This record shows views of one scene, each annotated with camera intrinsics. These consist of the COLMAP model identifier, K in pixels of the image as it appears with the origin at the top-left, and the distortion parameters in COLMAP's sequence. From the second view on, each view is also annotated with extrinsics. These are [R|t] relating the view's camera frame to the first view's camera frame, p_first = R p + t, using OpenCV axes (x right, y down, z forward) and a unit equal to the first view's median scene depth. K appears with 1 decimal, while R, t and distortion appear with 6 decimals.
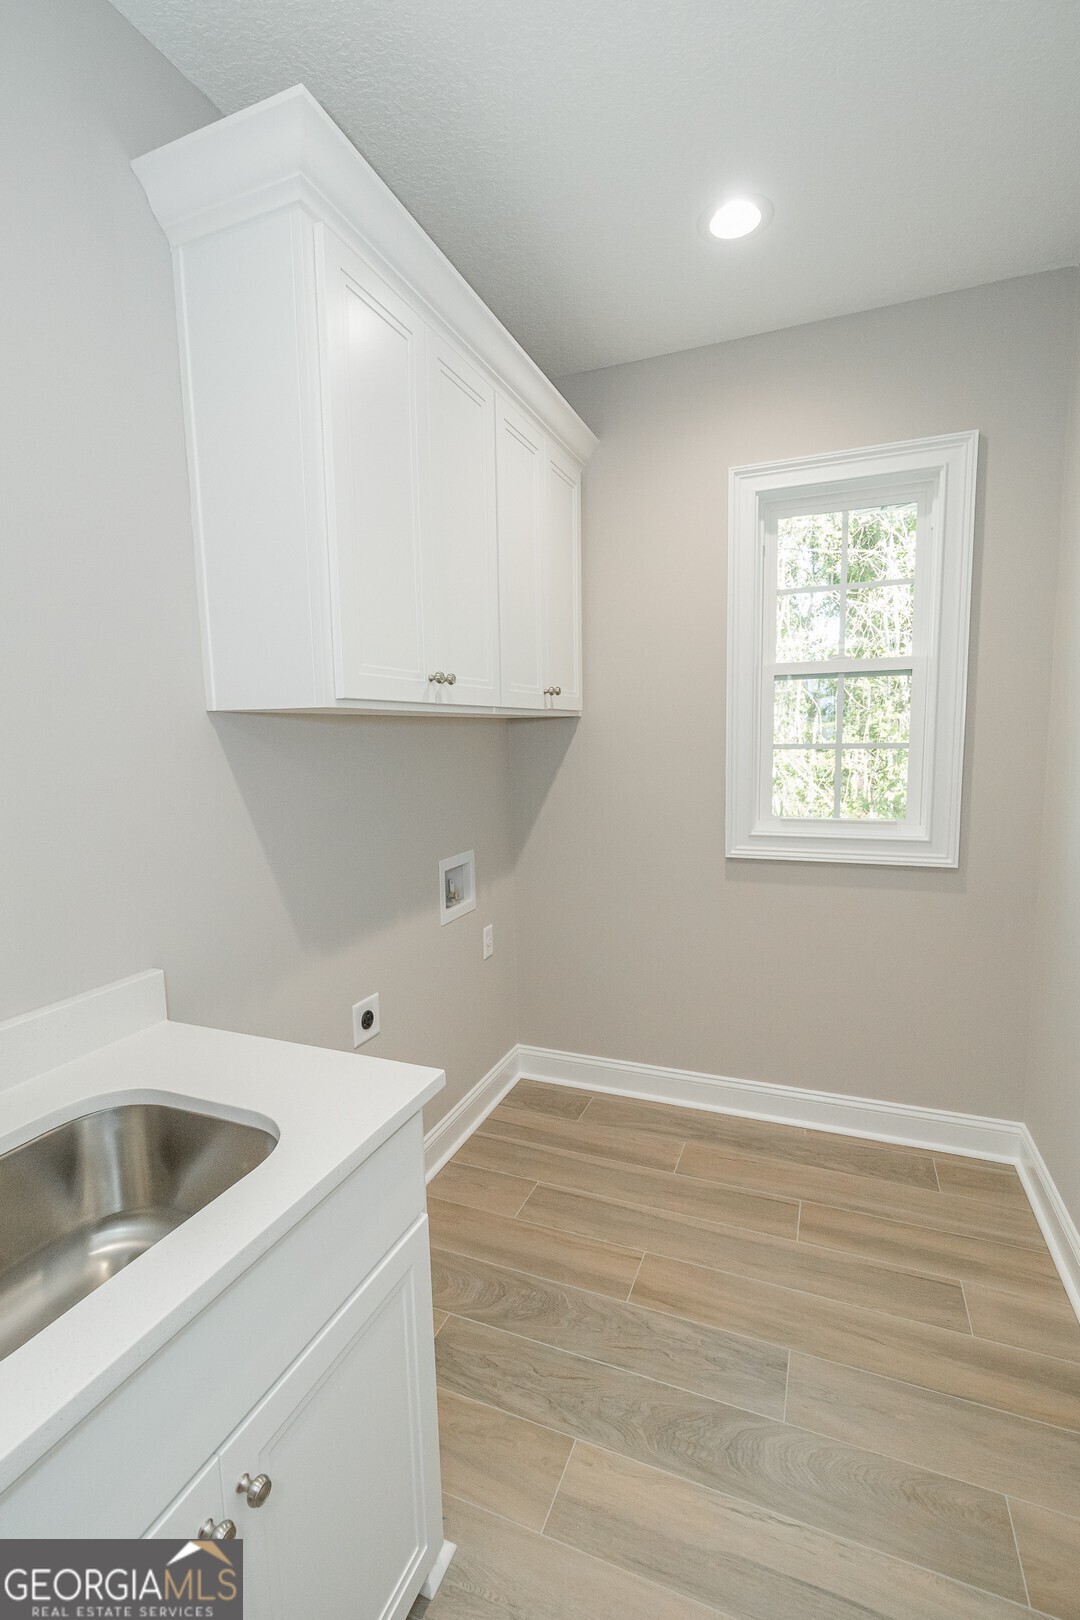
lens RADIAL K [[722.8, 0, 540.0], [0, 722.8, 810.0], [0, 0, 1]] dist [-0.007094, 0.000866]
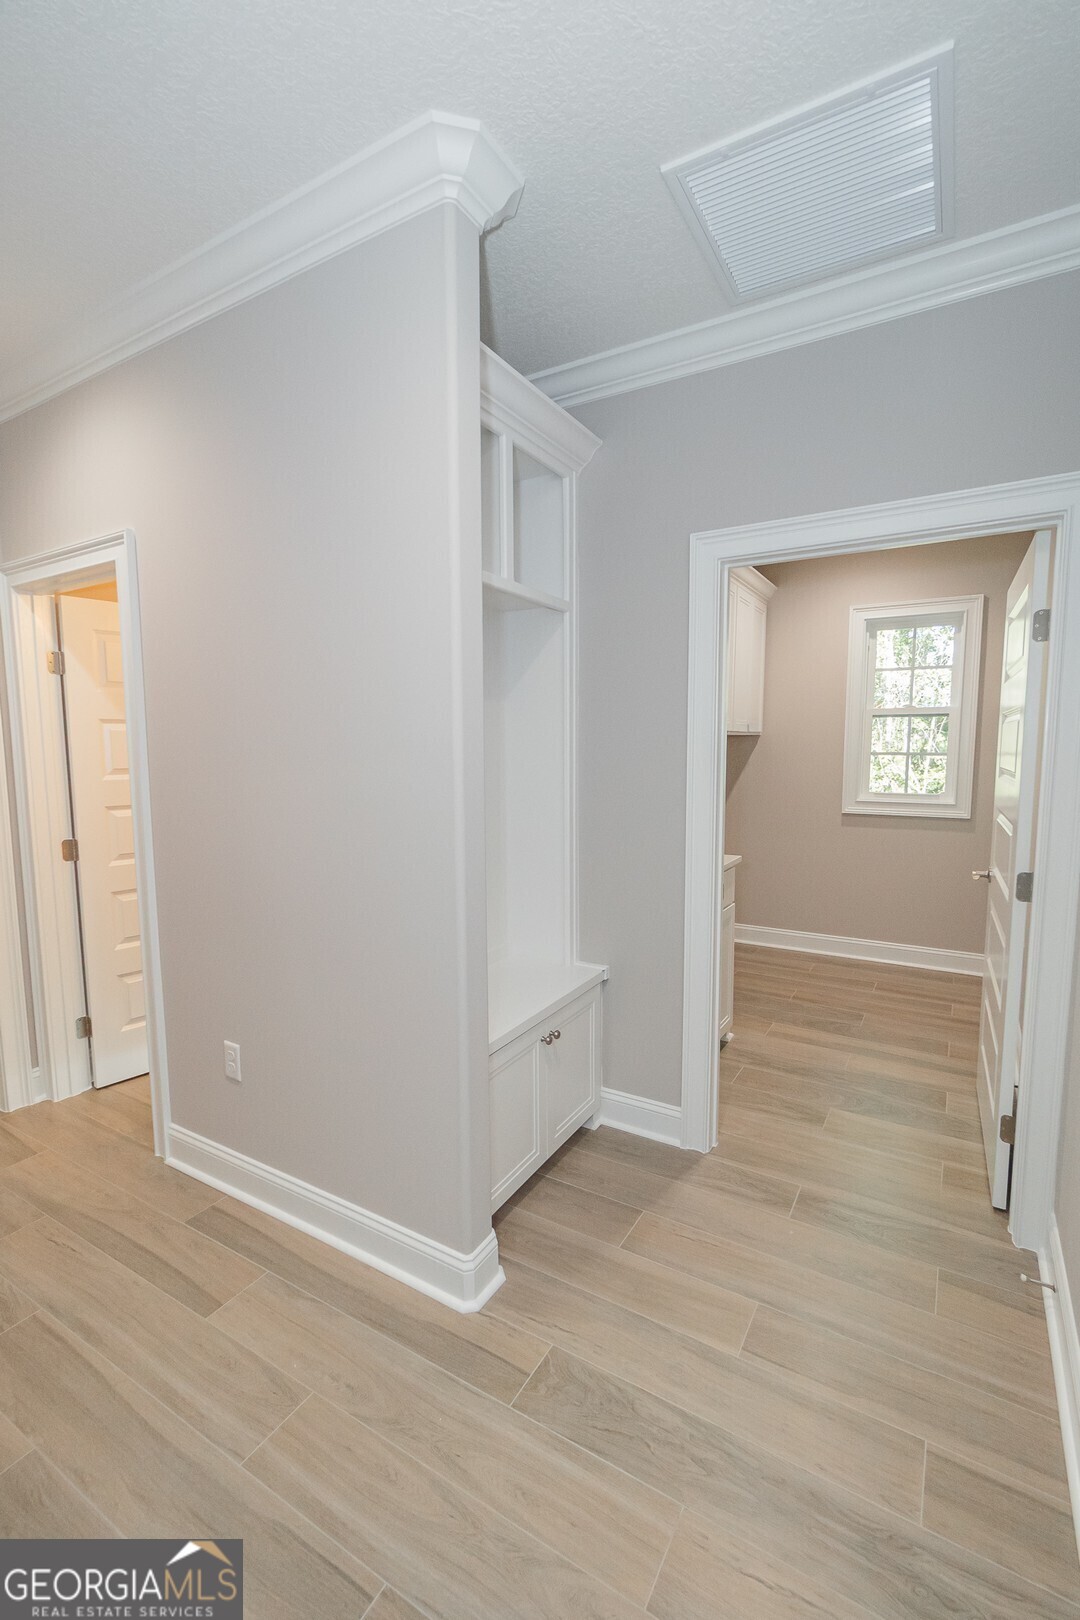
lens RADIAL K [[716.7, 0, 540.0], [0, 716.7, 810.0], [0, 0, 1]] dist [0.000015, 0.000070]
pose [[0.988784, 0.035053, -0.145179, -0.258917], [-0.038974, 0.998946, -0.024253, 0.142375], [0.144175, 0.029639, 0.989108, -0.995937]]
